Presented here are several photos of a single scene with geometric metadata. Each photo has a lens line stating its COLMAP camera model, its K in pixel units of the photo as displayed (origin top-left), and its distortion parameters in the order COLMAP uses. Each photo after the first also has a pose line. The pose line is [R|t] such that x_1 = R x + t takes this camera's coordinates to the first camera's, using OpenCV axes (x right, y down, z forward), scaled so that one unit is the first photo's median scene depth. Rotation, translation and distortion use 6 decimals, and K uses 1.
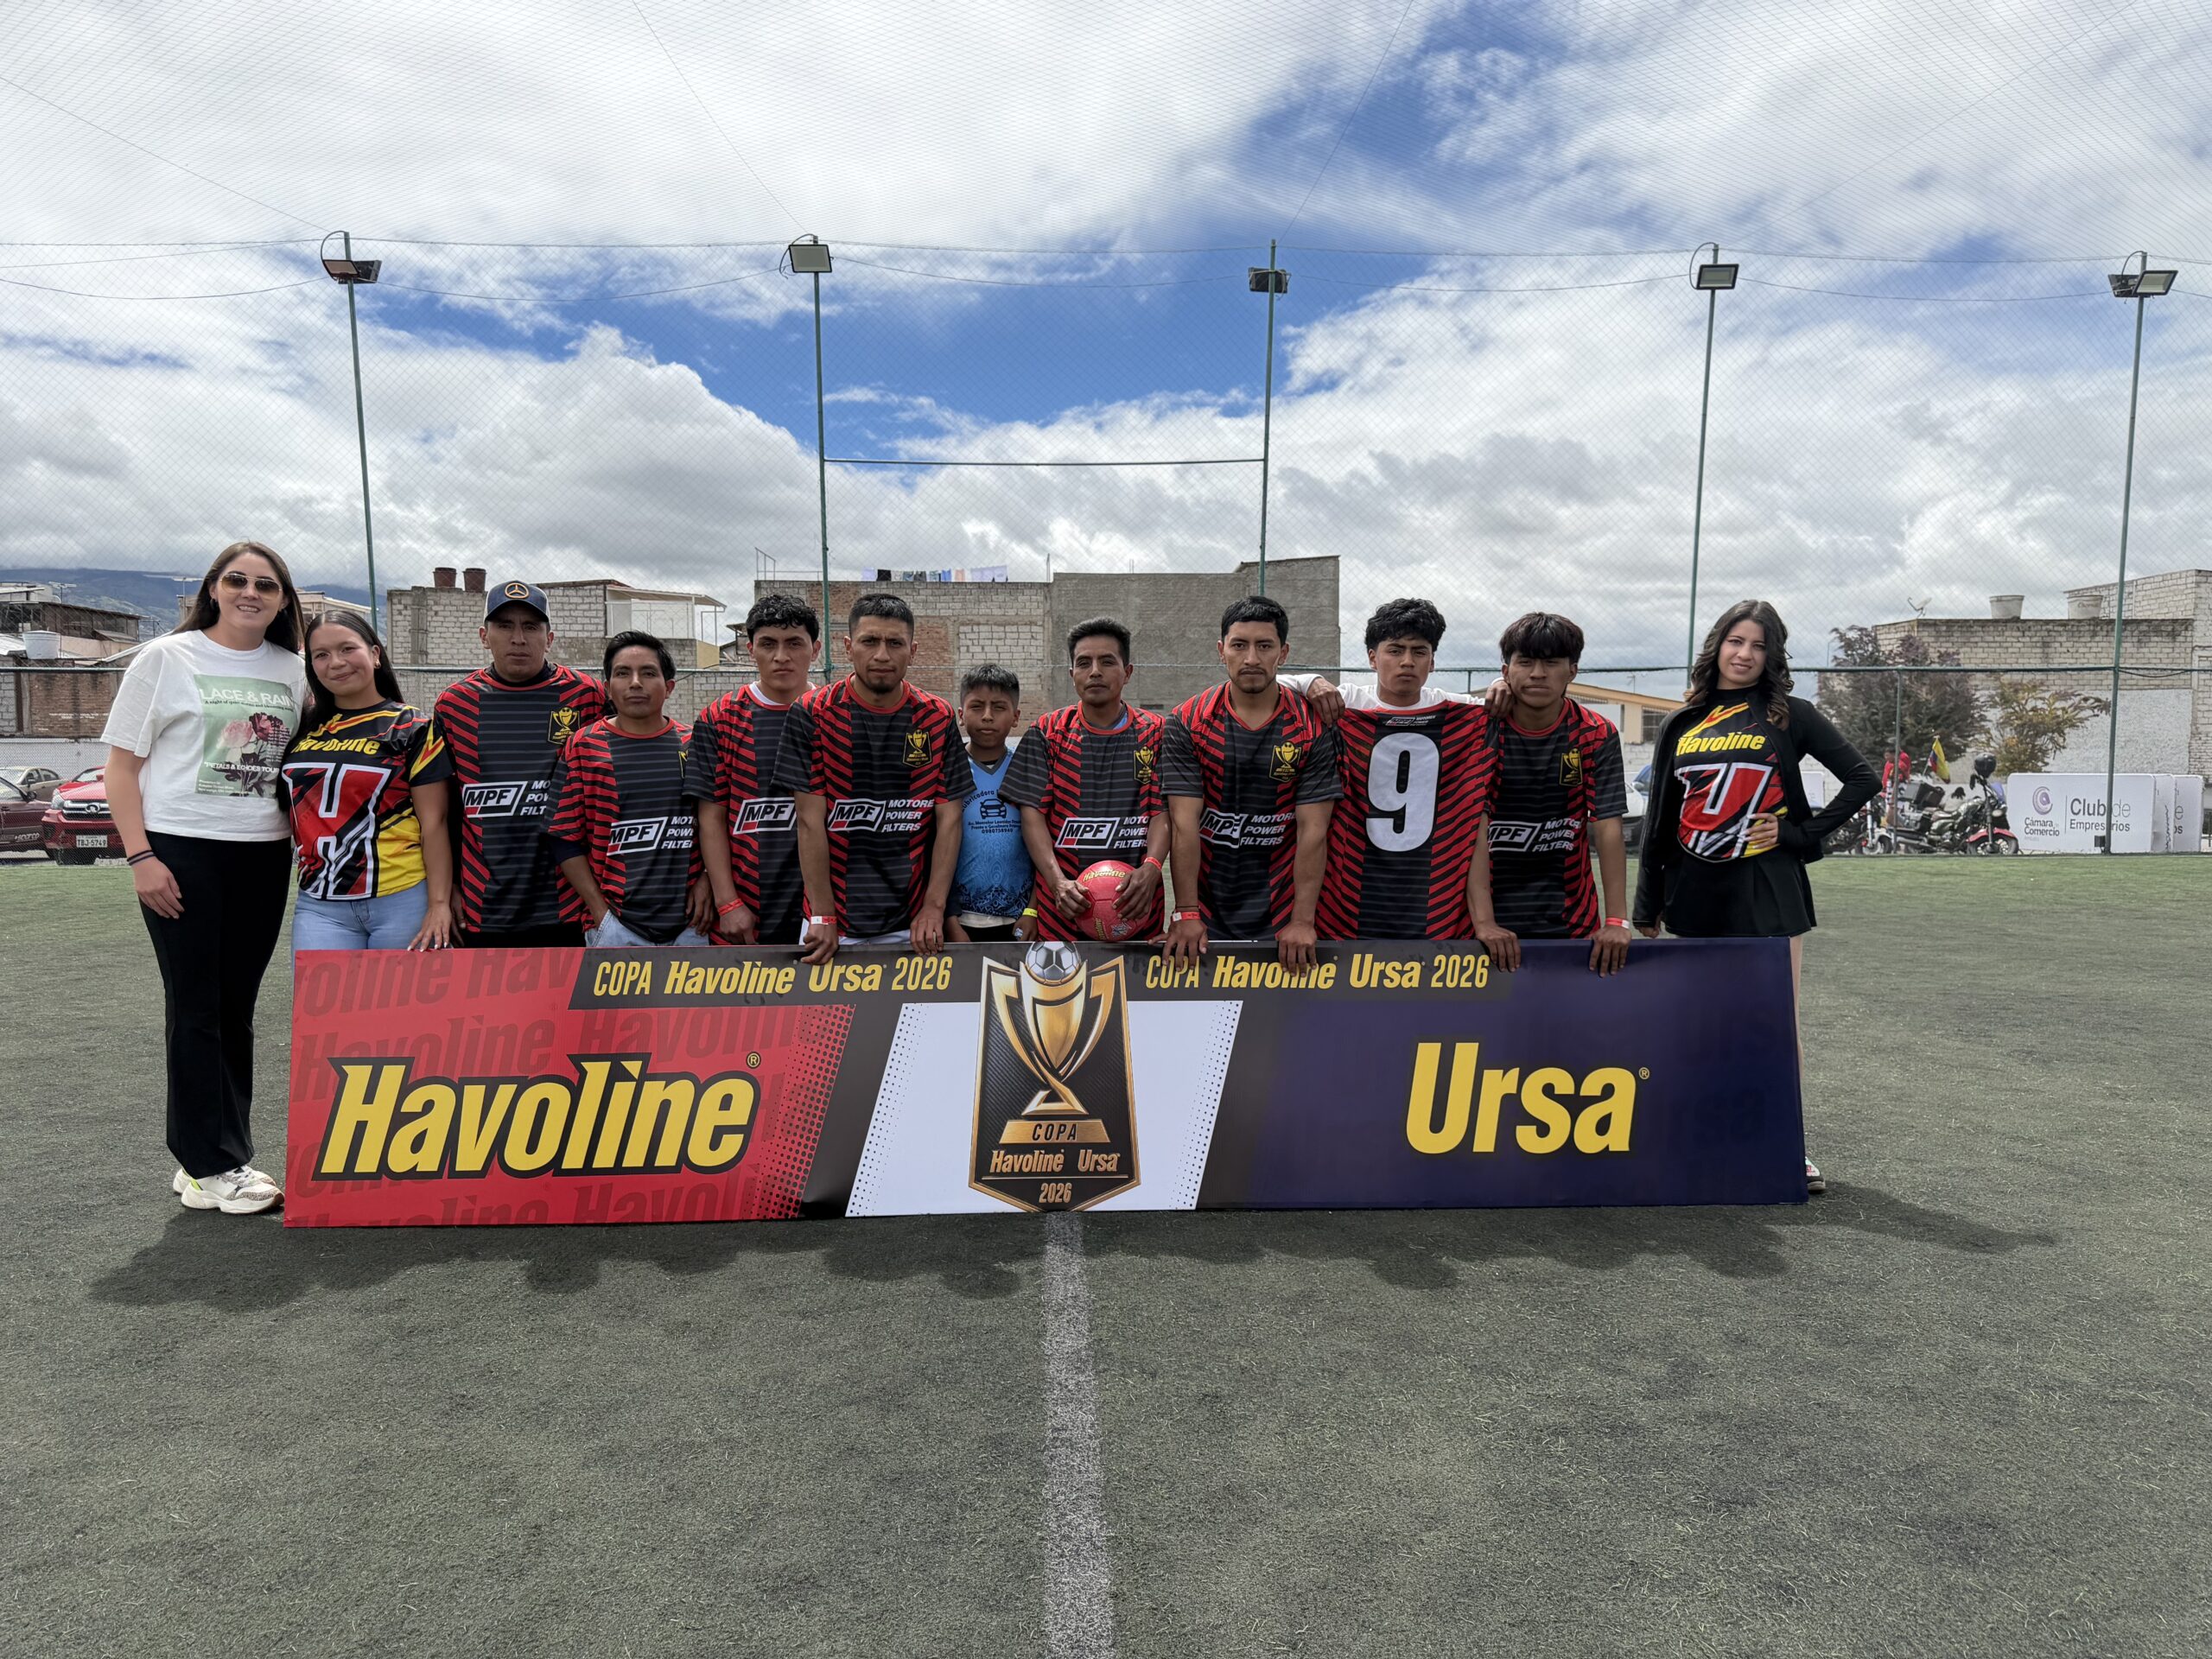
lens RADIAL K [[1497.3, 0, 1115.8], [0, 1497.3, 795.3], [0, 0, 1]] dist [0.063545, -0.081428]
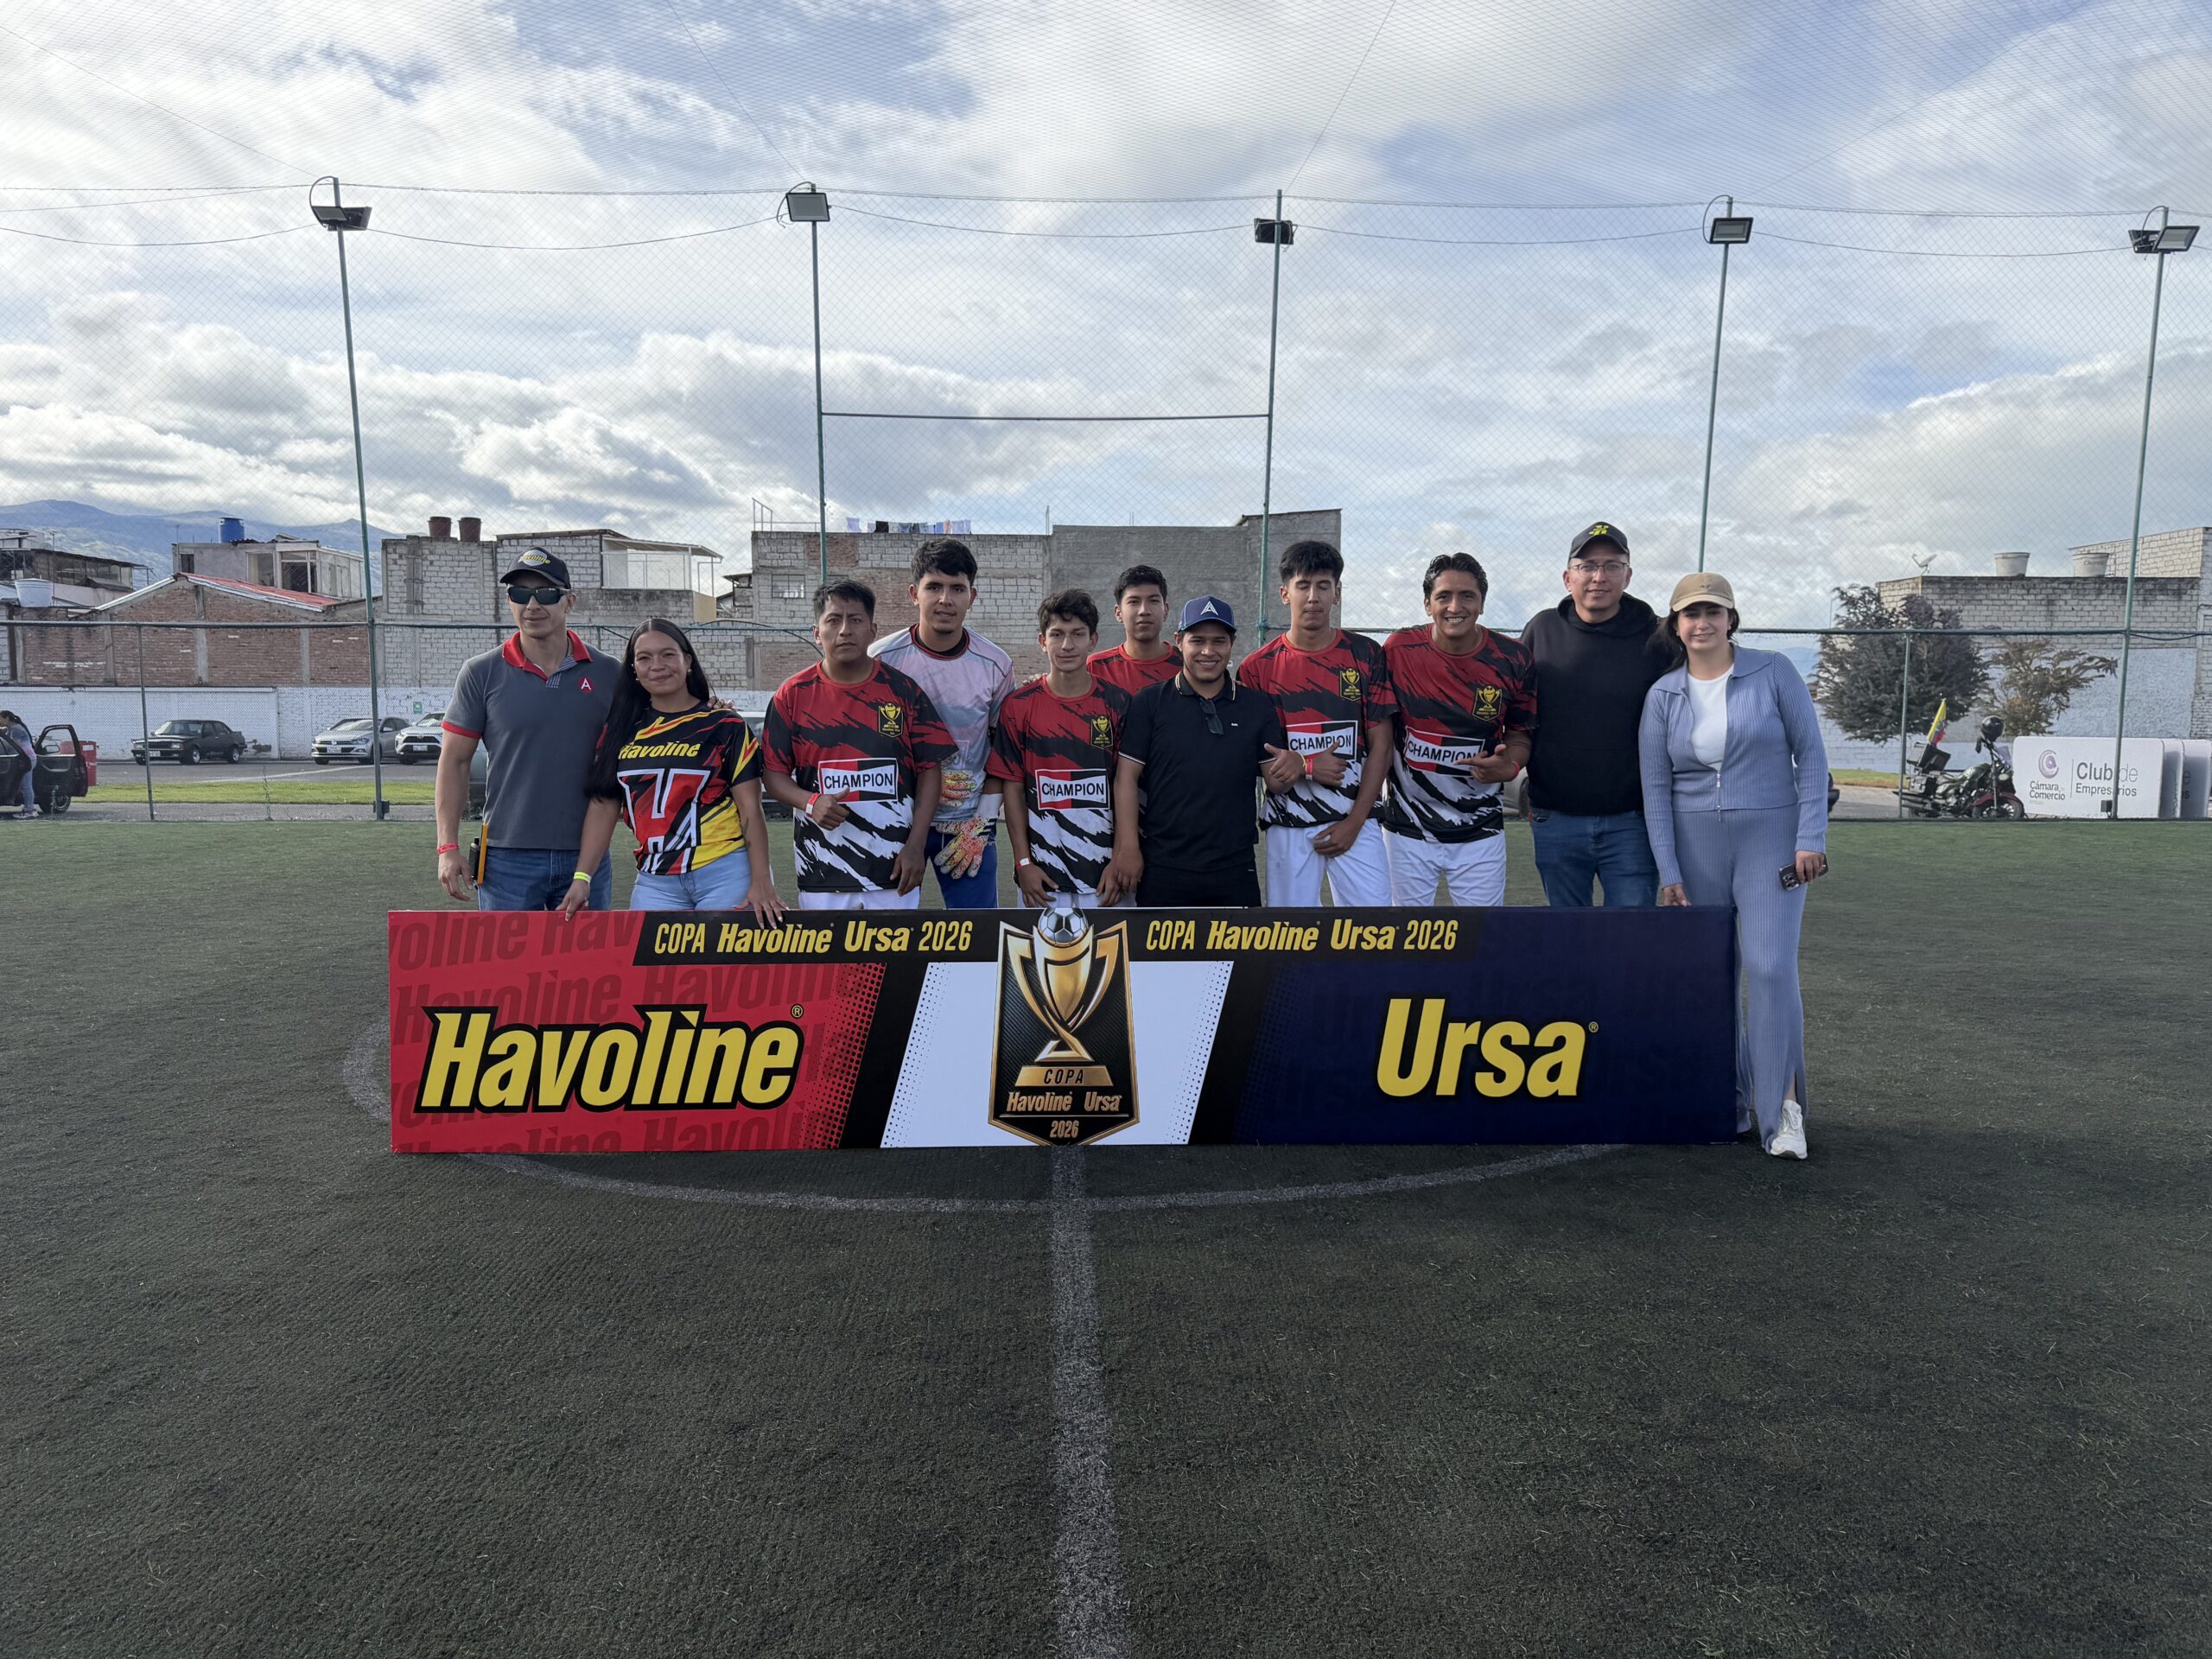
lens RADIAL K [[1581.2, 0, 1087.6], [0, 1581.2, 861.2], [0, 0, 1]] dist [0.058451, -0.065192]
pose [[0.999885, 0.003715, -0.014733, -0.006148], [-0.002511, 0.996721, 0.080881, -0.031894], [0.014985, -0.080834, 0.996615, -0.166526]]
